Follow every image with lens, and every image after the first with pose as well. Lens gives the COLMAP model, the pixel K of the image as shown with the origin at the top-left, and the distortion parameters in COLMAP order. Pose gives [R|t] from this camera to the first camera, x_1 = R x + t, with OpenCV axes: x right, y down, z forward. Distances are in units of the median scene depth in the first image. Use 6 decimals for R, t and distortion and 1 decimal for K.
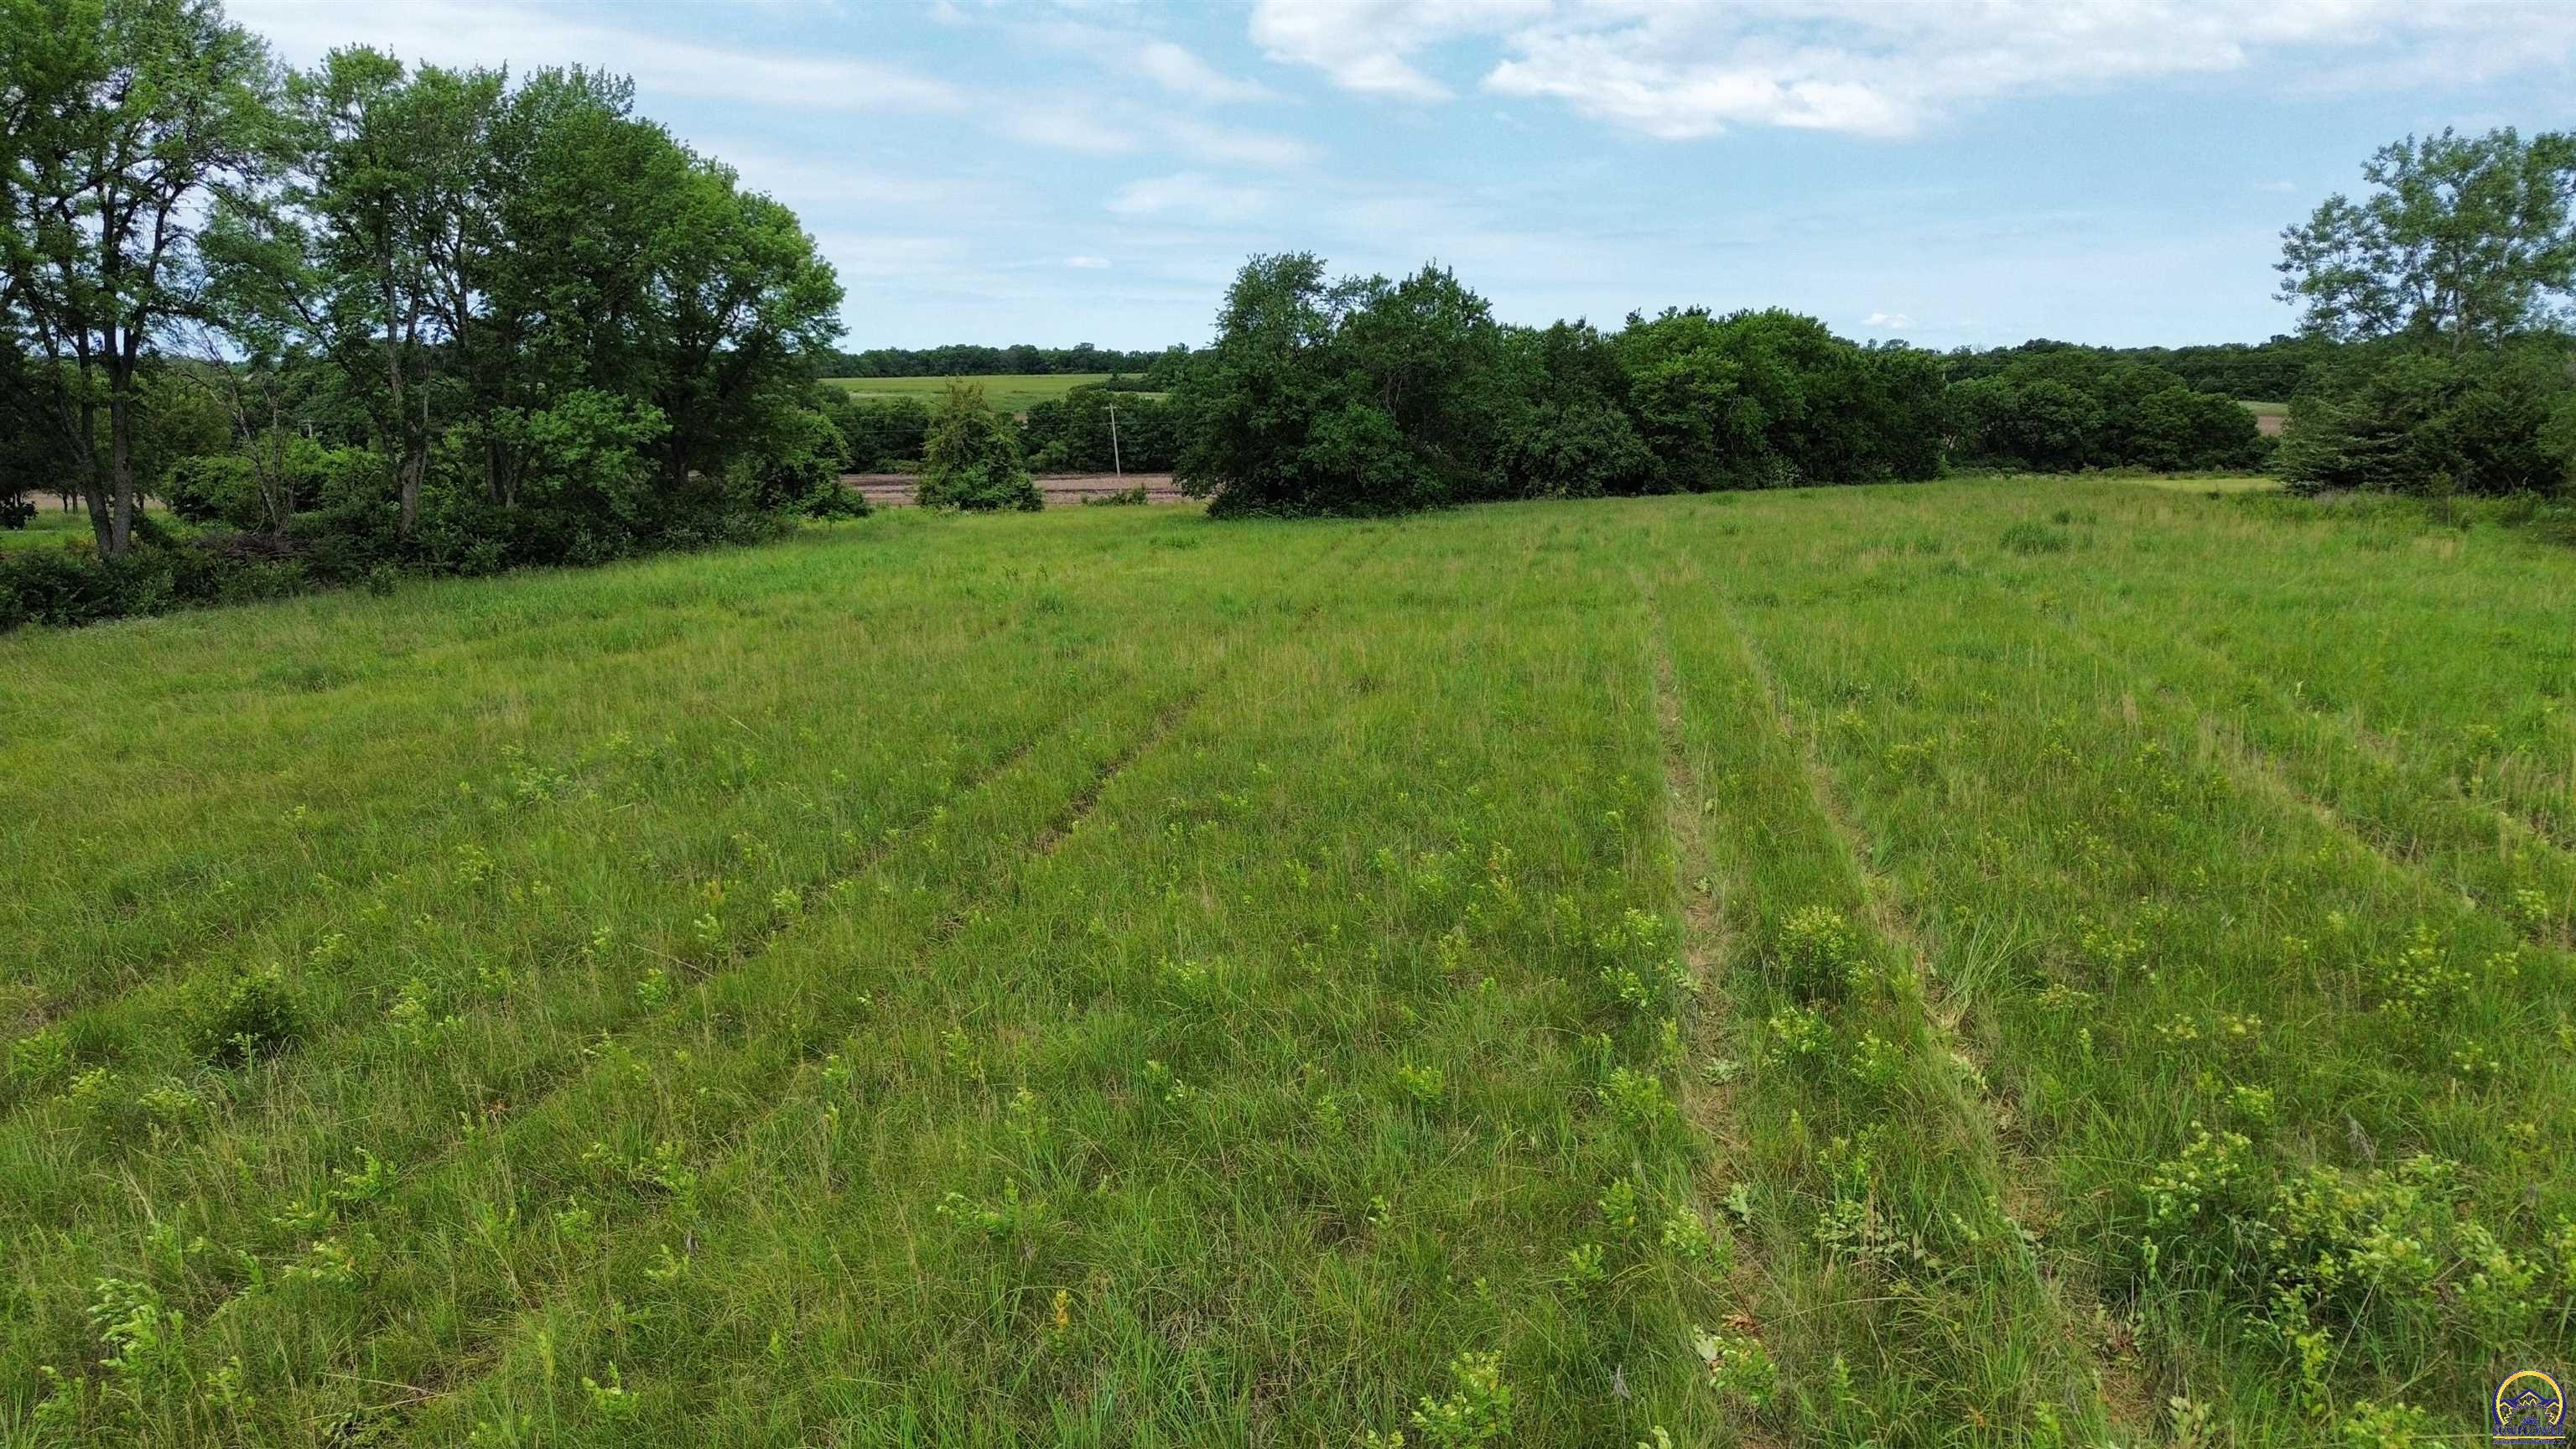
lens RADIAL K [[1807.7, 0, 1282.6], [0, 1807.7, 712.8], [0, 0, 1]] dist [0.033234, -0.029160]
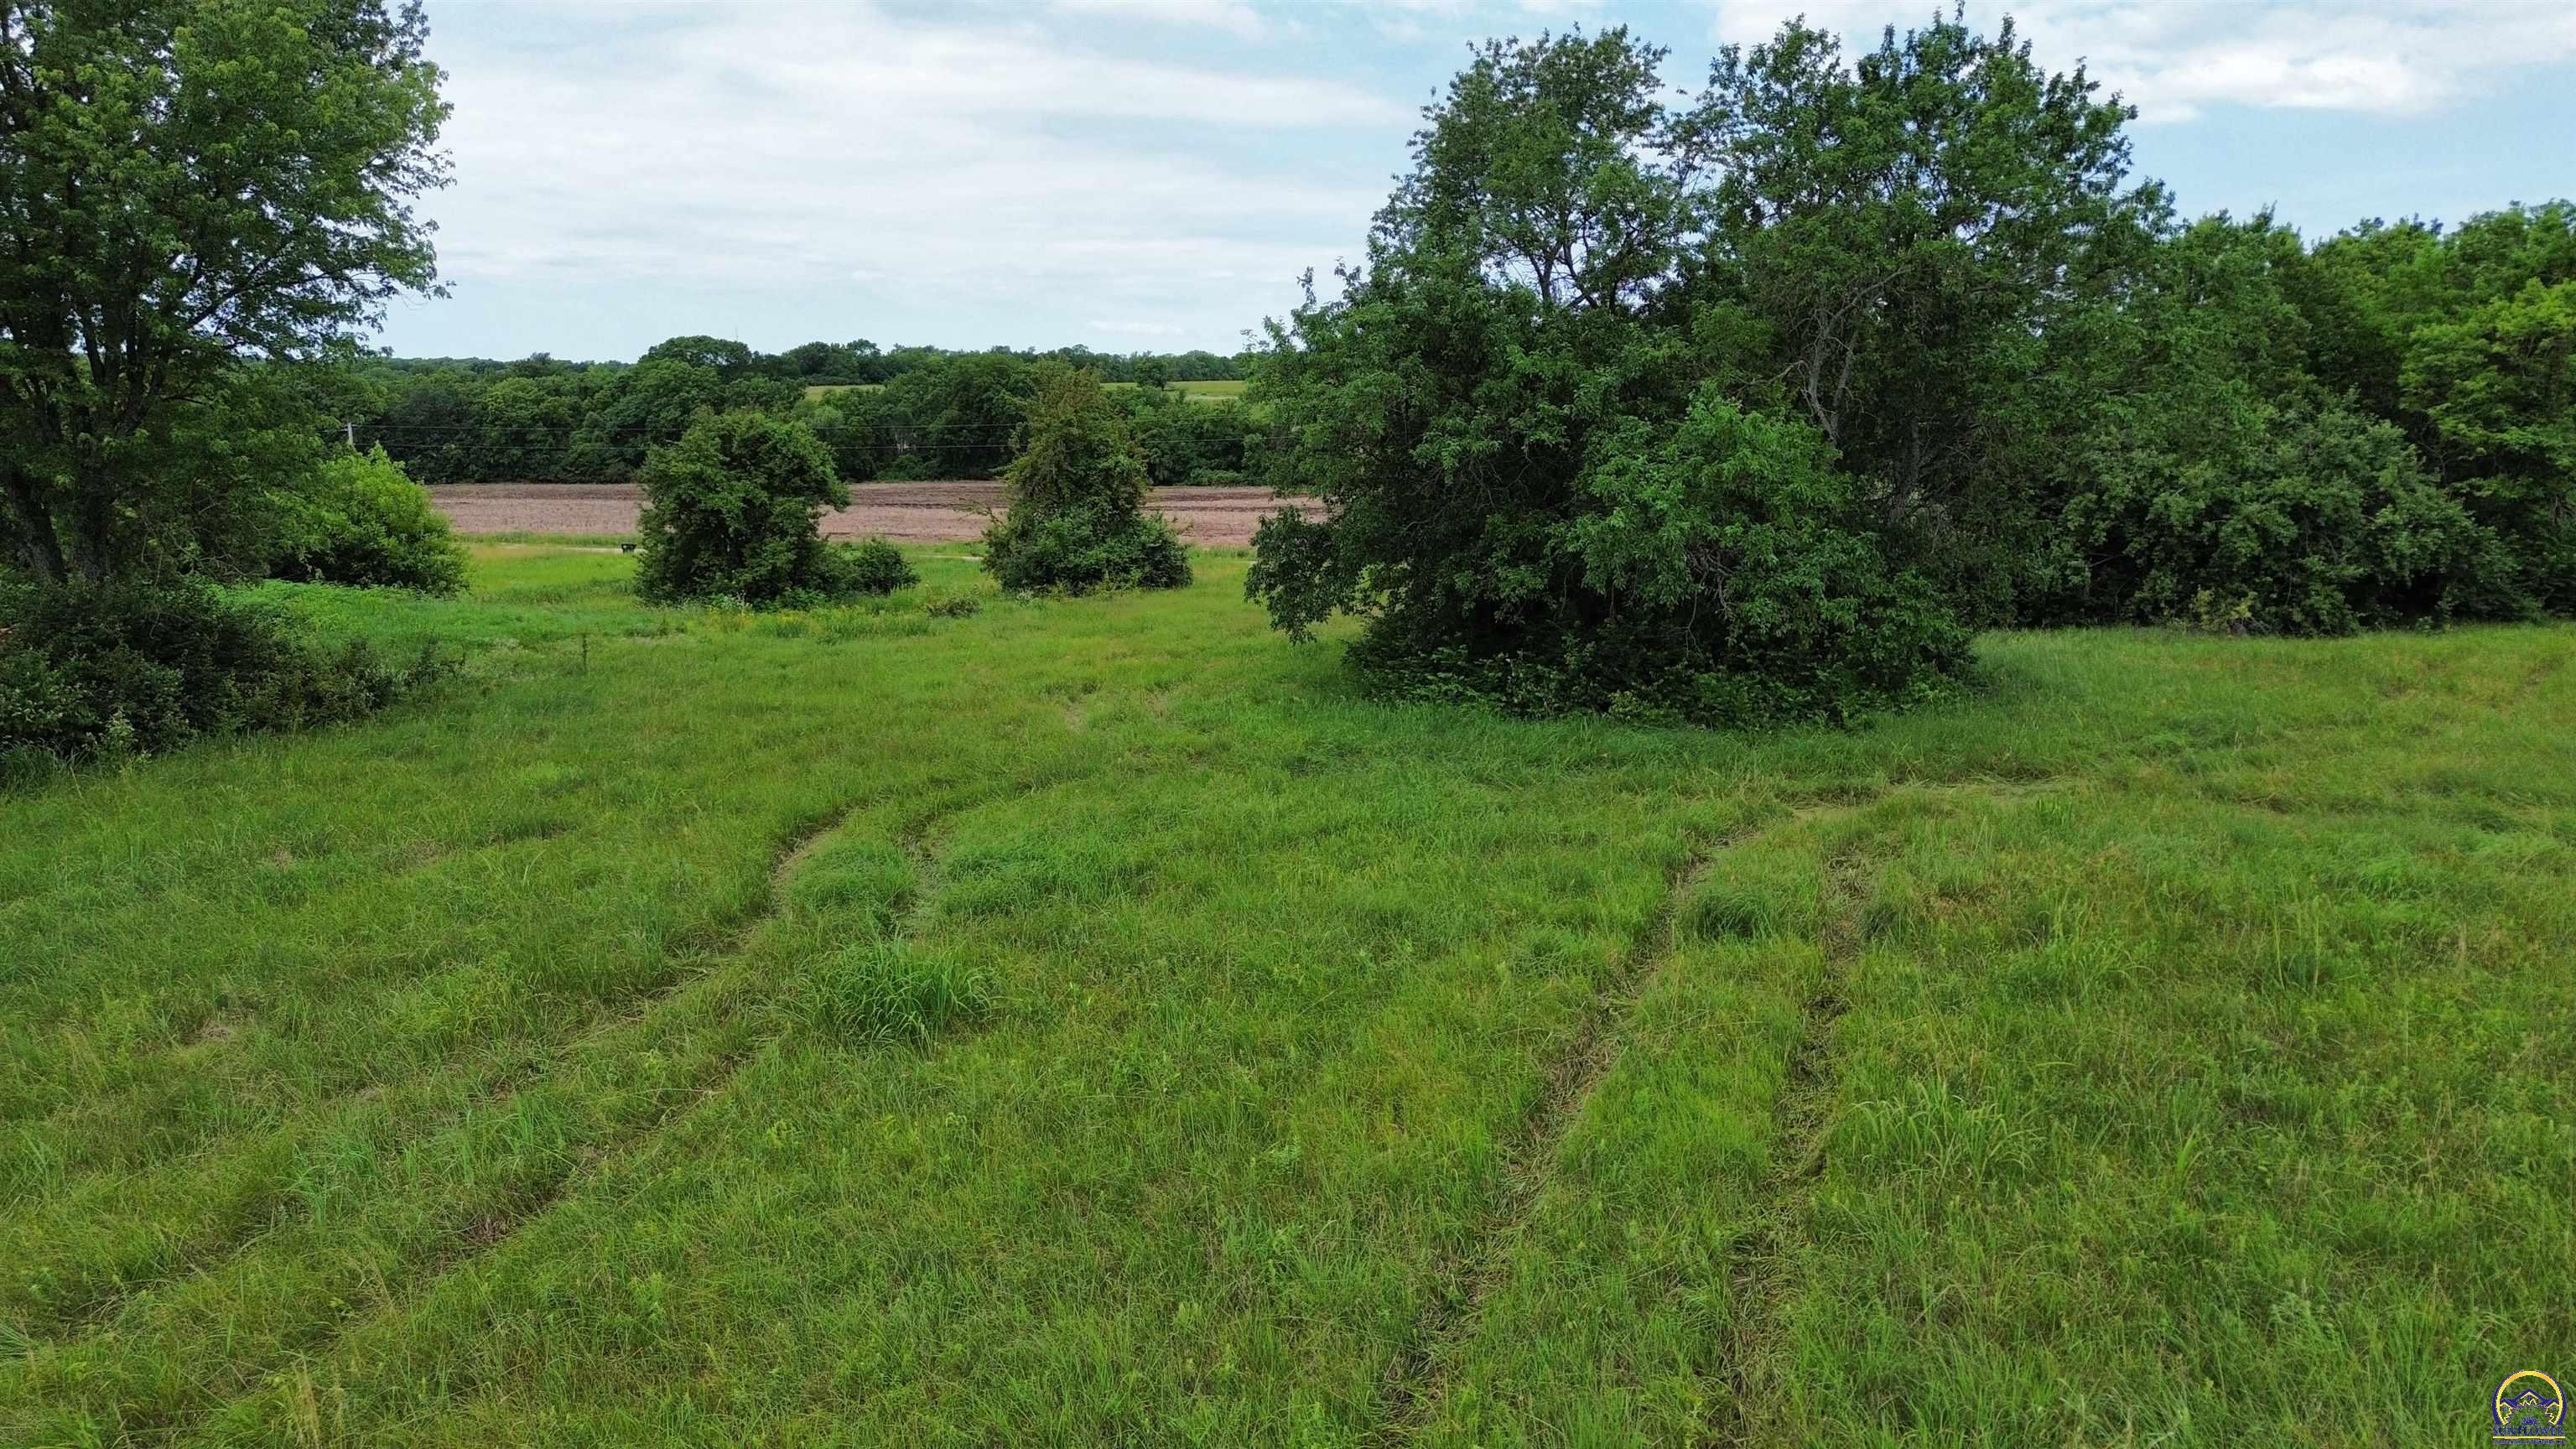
lens RADIAL K [[1807.7, 0, 1285.2], [0, 1807.7, 722.5], [0, 0, 1]] dist [0.033234, -0.029160]
pose [[0.977783, 0.037821, -0.206178, 0.027178], [-0.037232, 0.999284, 0.006737, -0.087993], [0.206285, 0.001089, 0.978491, 0.524938]]
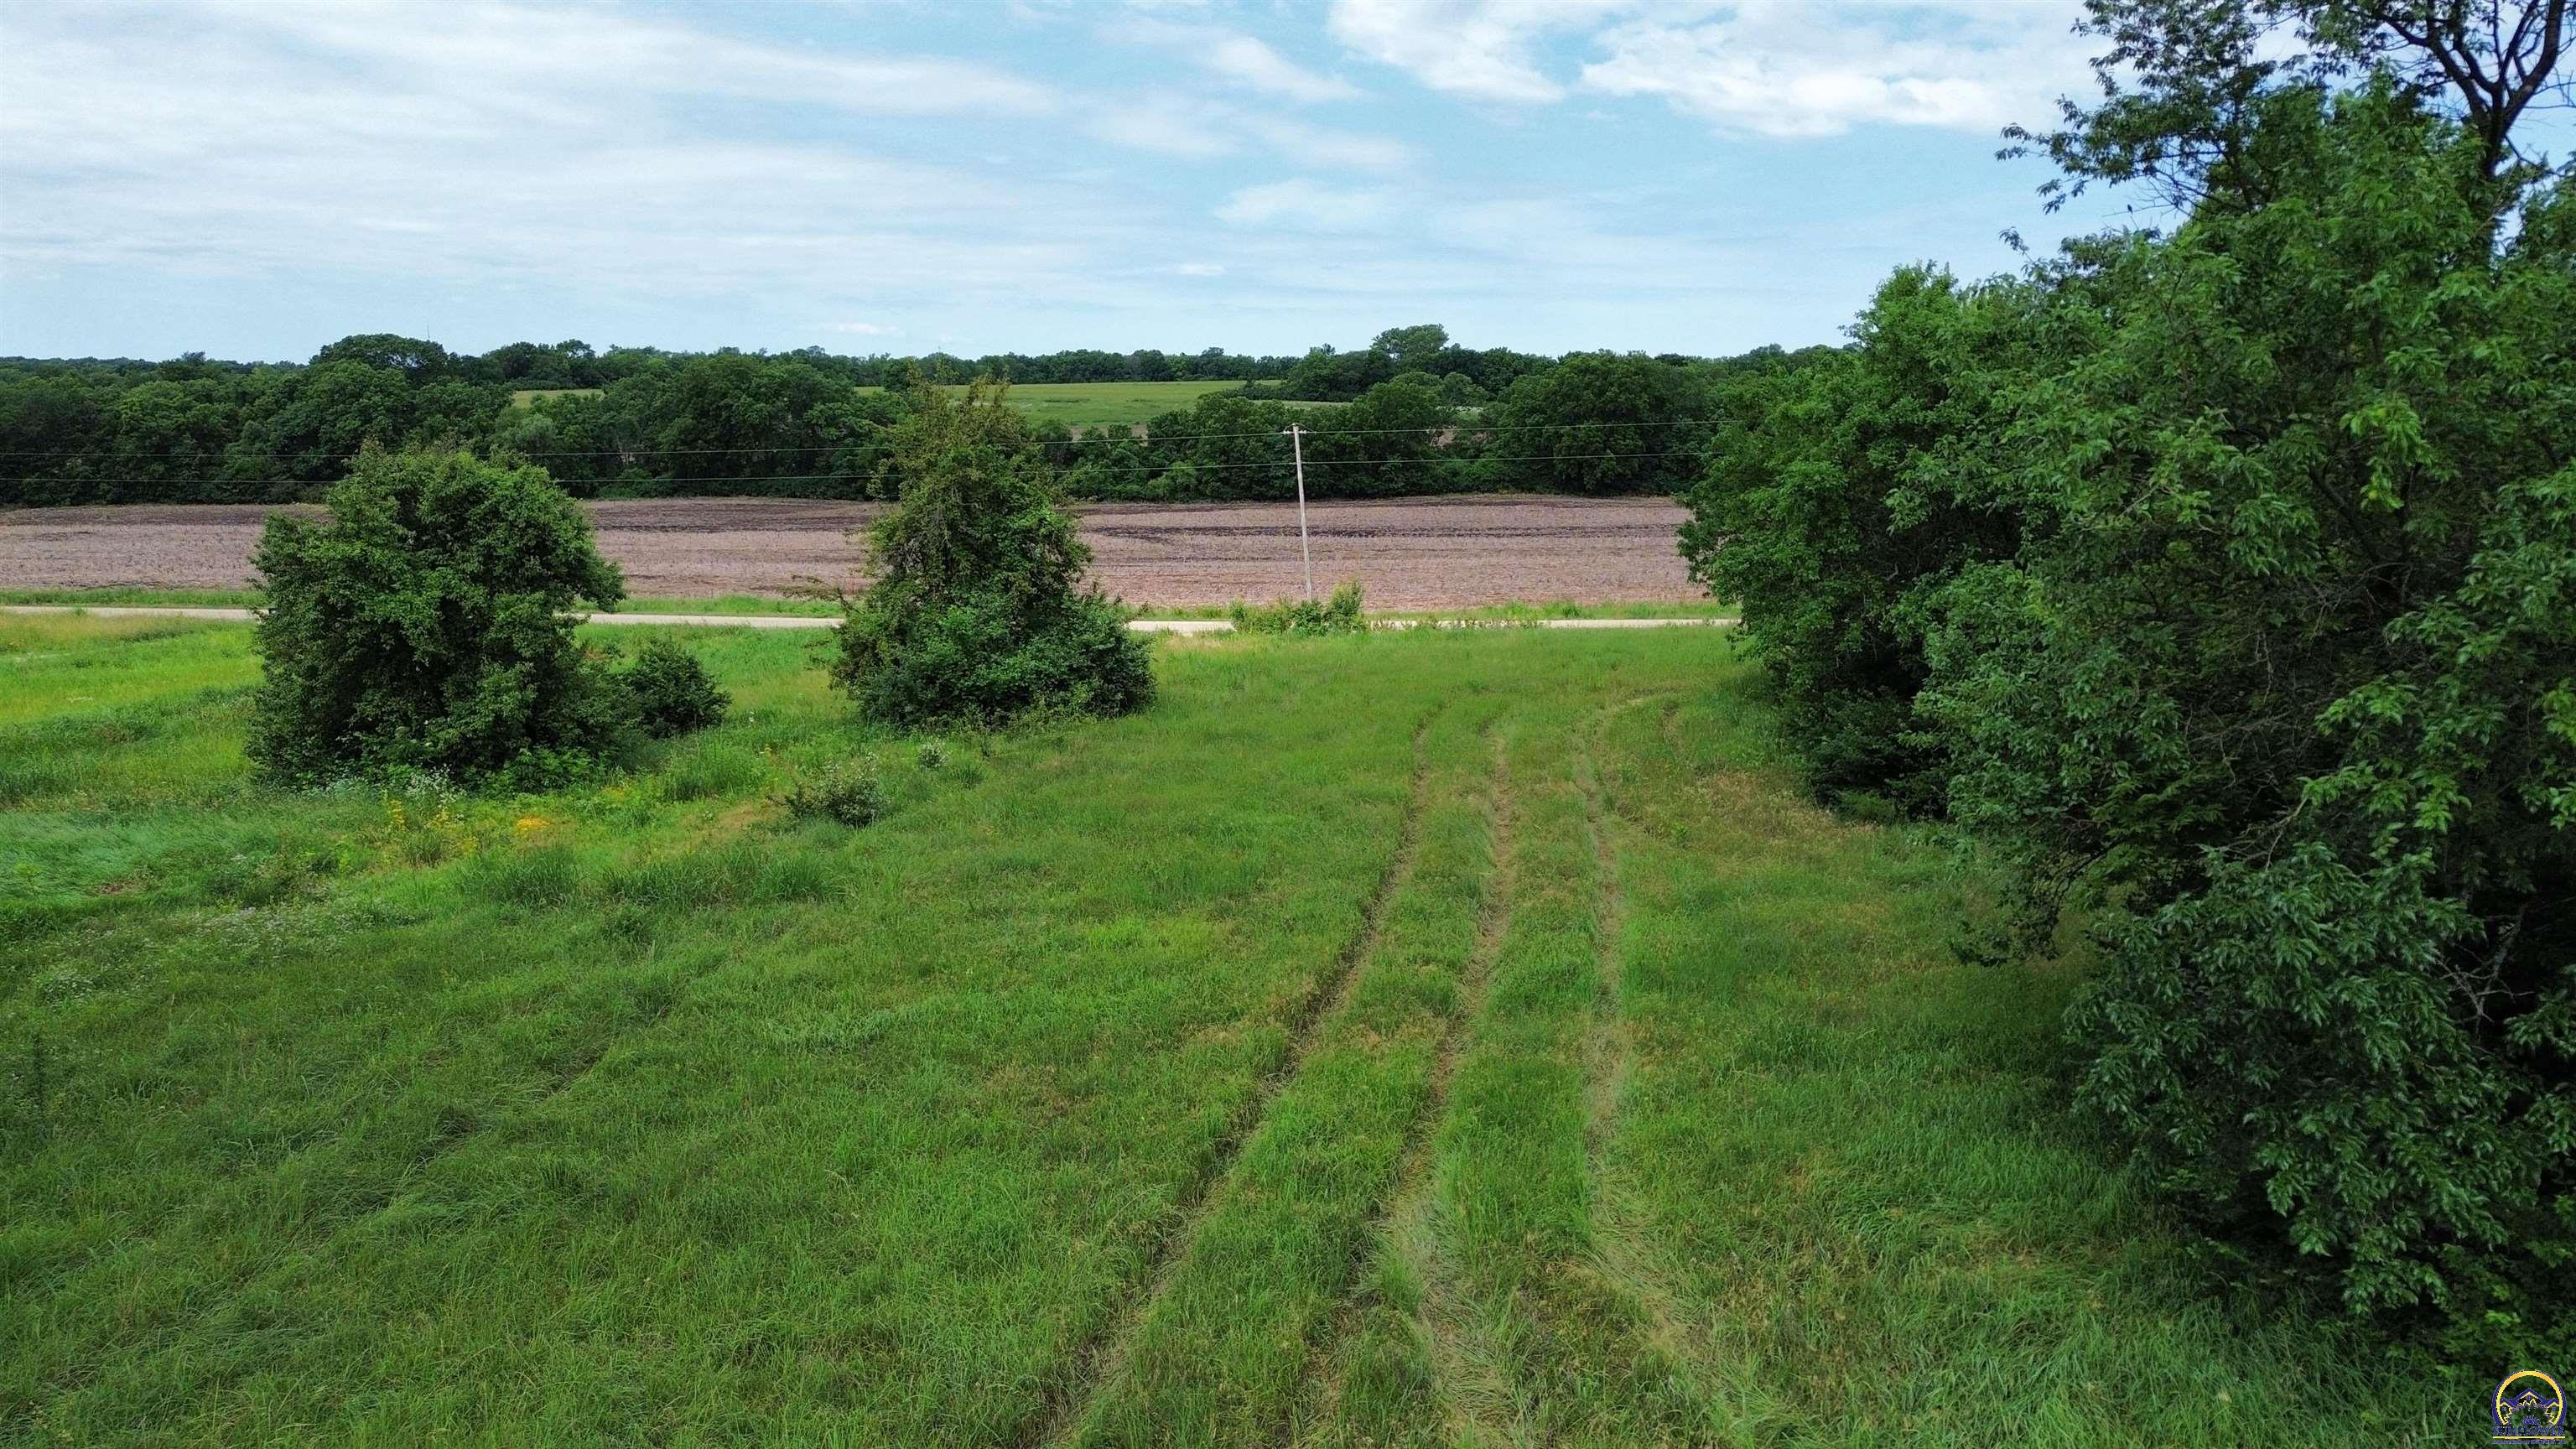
lens RADIAL K [[1807.7, 0, 1282.8], [0, 1807.7, 714.7], [0, 0, 1]] dist [0.033234, -0.029160]
pose [[0.997706, 0.012211, -0.066588, -0.095280], [-0.012441, 0.999918, -0.003034, -0.132613], [0.066546, 0.003856, 0.997776, 0.747289]]
